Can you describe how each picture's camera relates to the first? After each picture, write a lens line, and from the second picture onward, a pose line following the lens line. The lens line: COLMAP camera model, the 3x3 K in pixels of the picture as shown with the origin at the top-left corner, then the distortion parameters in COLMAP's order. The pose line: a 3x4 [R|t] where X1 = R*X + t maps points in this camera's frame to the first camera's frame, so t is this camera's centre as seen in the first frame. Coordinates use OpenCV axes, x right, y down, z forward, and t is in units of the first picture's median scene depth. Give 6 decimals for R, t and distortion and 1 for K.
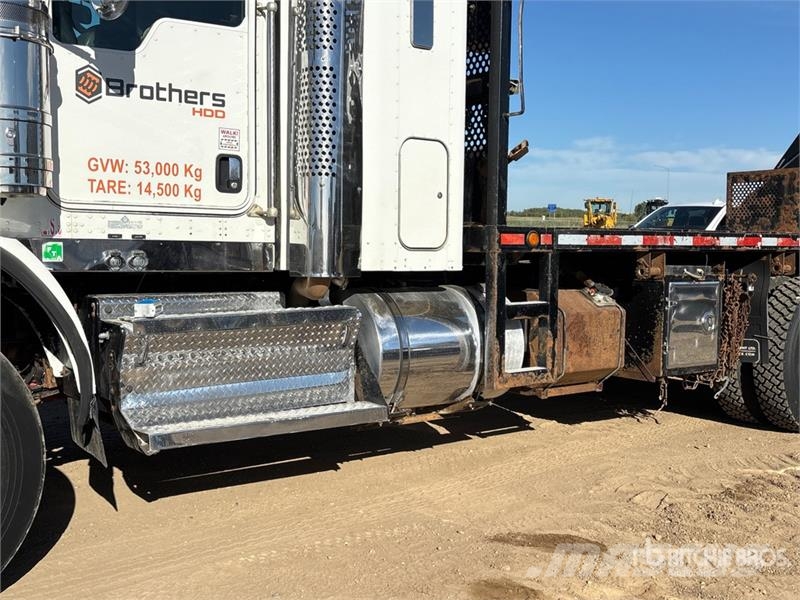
lens RADIAL K [[915.6, 0, 417.1], [0, 915.6, 298.3], [0, 0, 1]] dist [0.100333, -0.033438]
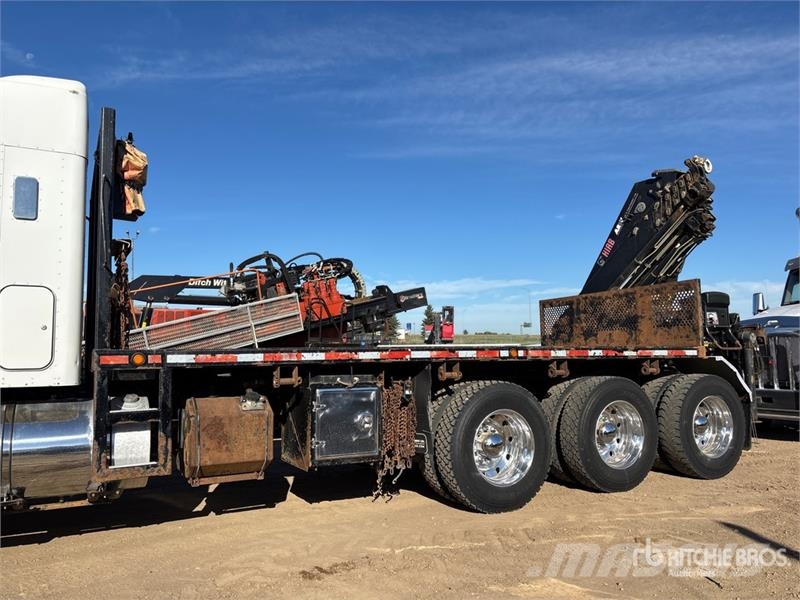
lens RADIAL K [[612.3, 0, 389.0], [0, 612.3, 299.3], [0, 0, 1]] dist [0.039053, -0.008062]
pose [[0.979249, -0.044864, -0.197632, 0.621851], [0.014043, 0.987866, -0.154672, -0.009063], [0.202173, 0.148687, 0.967997, 0.220581]]
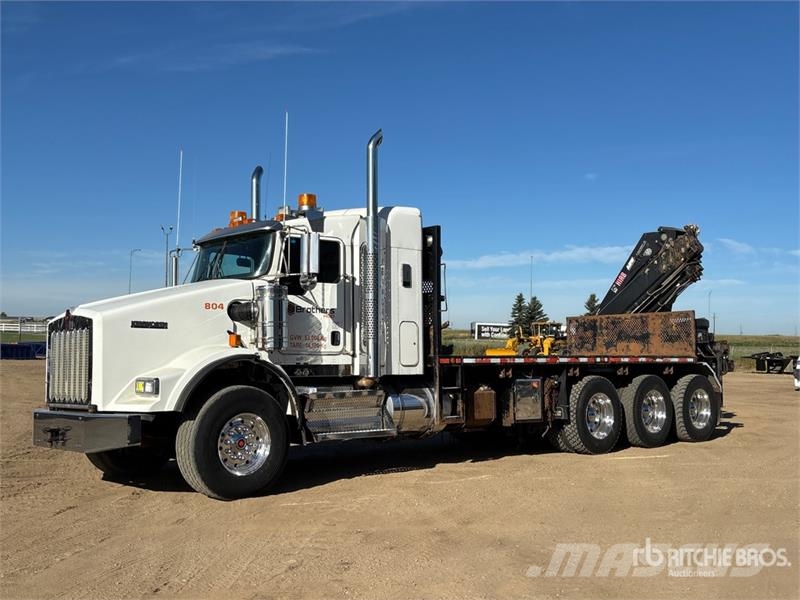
lens RADIAL K [[911.1, 0, 380.0], [0, 911.1, 283.6], [0, 0, 1]] dist [0.086855, -0.007213]
pose [[0.998884, -0.013818, 0.045165, -0.161480], [0.020052, 0.989856, -0.140654, 0.064452], [-0.042764, 0.141403, 0.989028, -1.325816]]
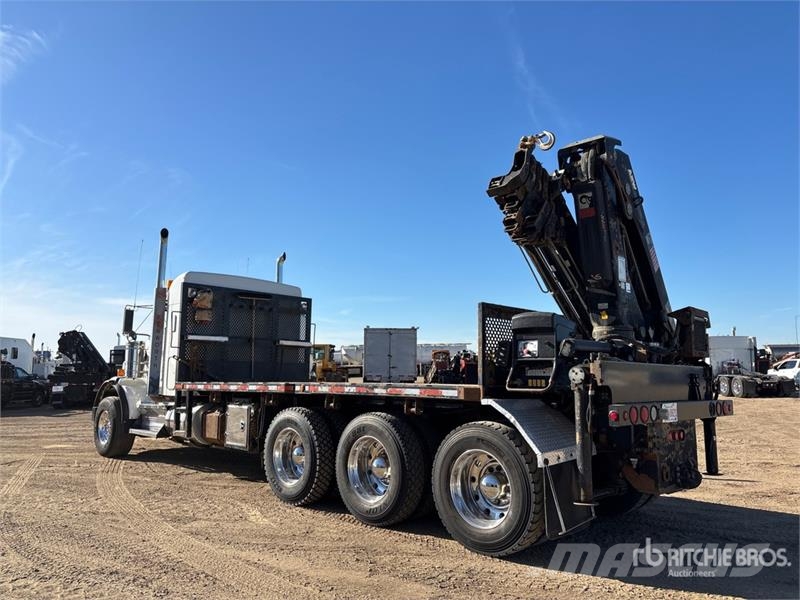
lens RADIAL K [[612.3, 0, 389.0], [0, 612.3, 299.3], [0, 0, 1]] dist [0.039053, -0.008062]
pose [[0.082109, -0.147384, -0.985665, 2.136561], [-0.071228, 0.985608, -0.153309, -0.081548], [0.994075, 0.082795, 0.070430, 1.459432]]
